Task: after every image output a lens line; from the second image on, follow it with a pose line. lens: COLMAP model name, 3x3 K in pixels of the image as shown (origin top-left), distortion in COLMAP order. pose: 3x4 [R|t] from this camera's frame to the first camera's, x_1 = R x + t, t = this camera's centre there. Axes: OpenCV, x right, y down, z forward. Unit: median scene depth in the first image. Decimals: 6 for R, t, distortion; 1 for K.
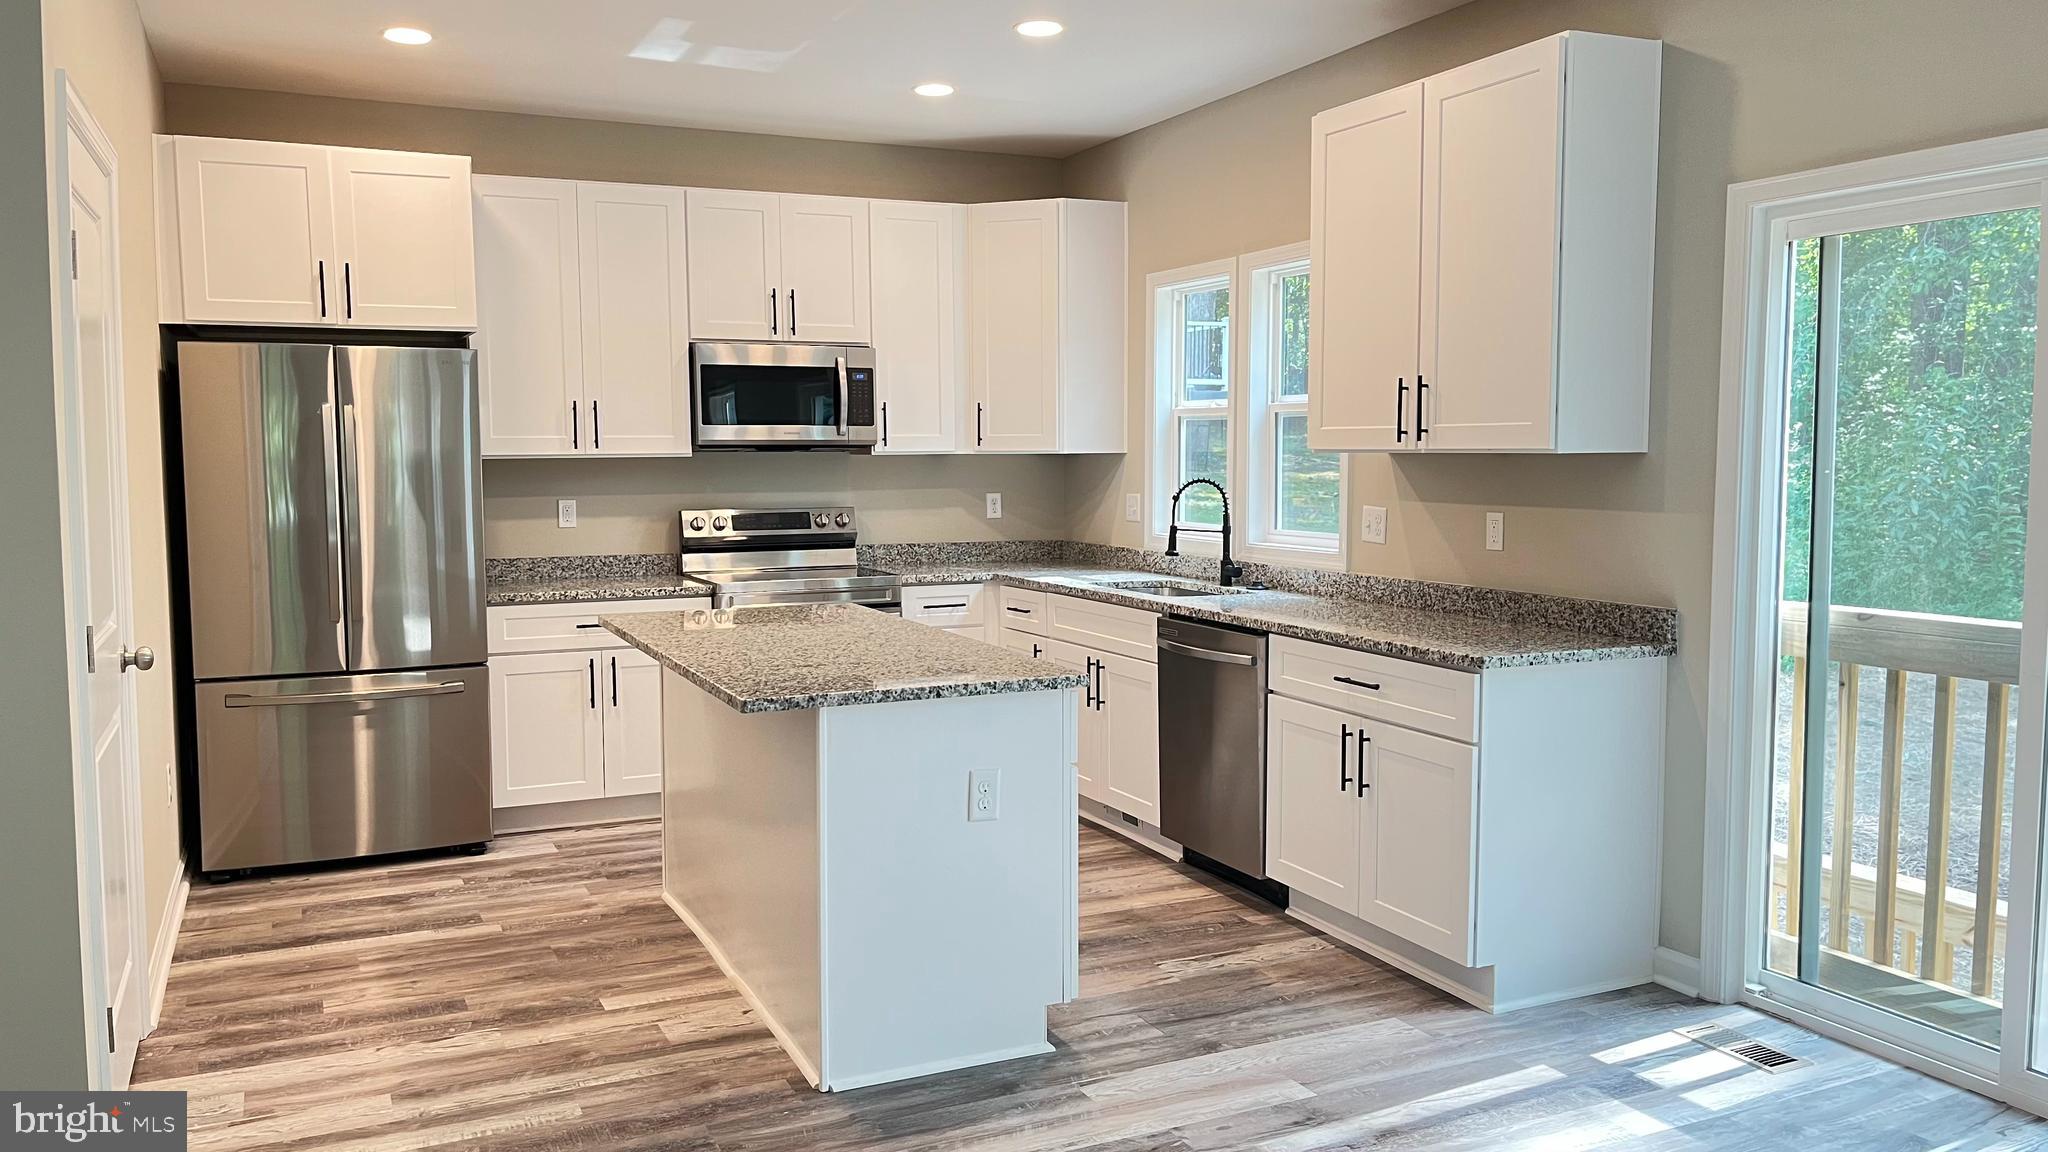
lens RADIAL K [[1592.1, 0, 1025.2], [0, 1592.1, 573.5], [0, 0, 1]] dist [0.009444, 0.003631]
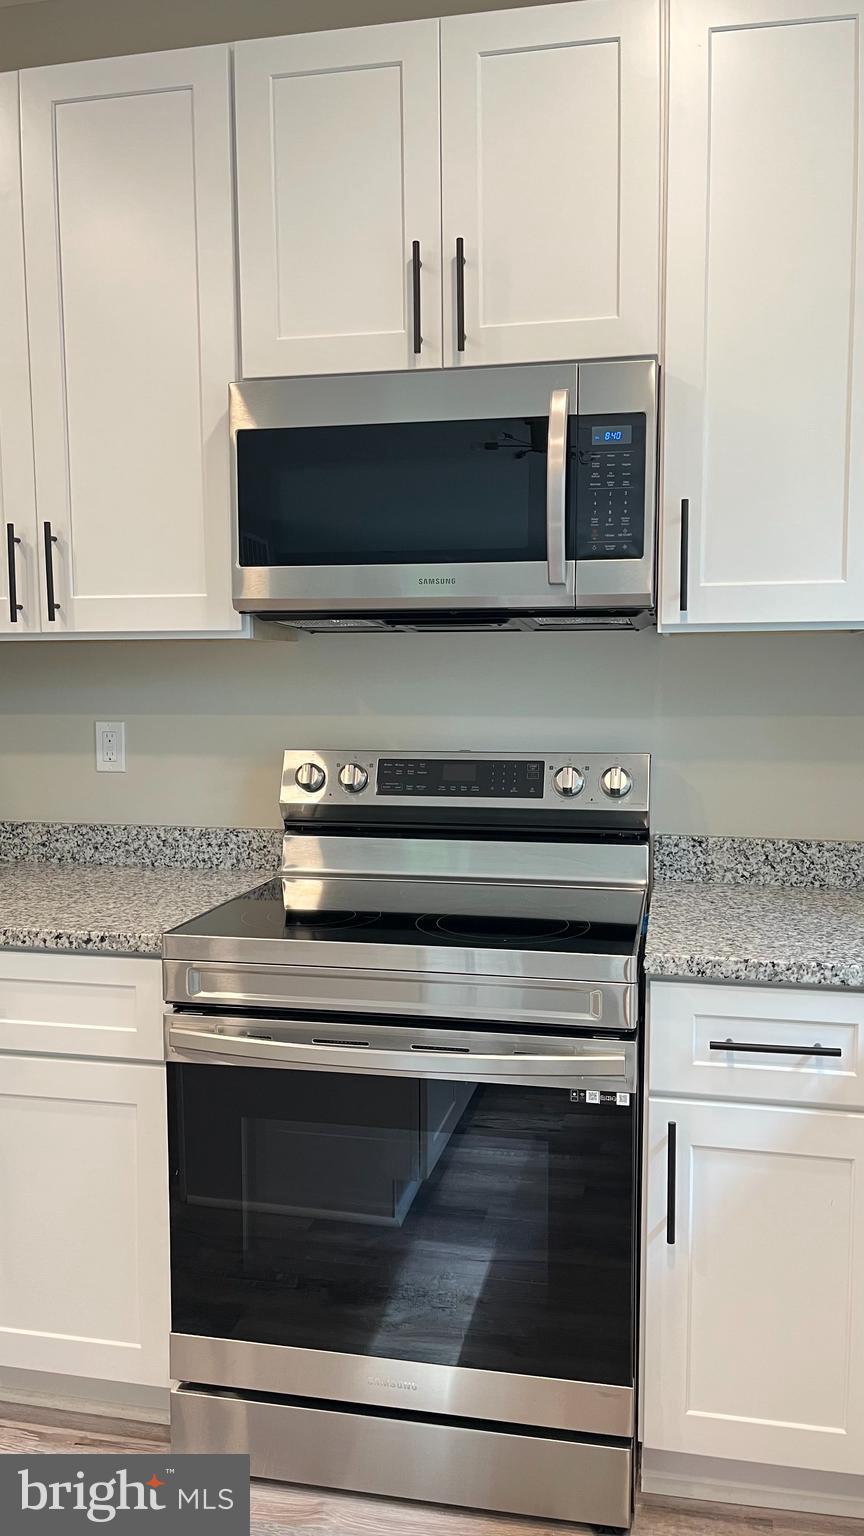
lens RADIAL K [[1194.1, 0, 432.0], [0, 1194.1, 768.0], [0, 0, 1]] dist [0.009444, 0.003631]
pose [[0.791095, 0.053584, -0.609342, 0.049667], [-0.046712, 0.998539, 0.027164, -0.046132], [0.609907, 0.006974, 0.792442, 0.739428]]
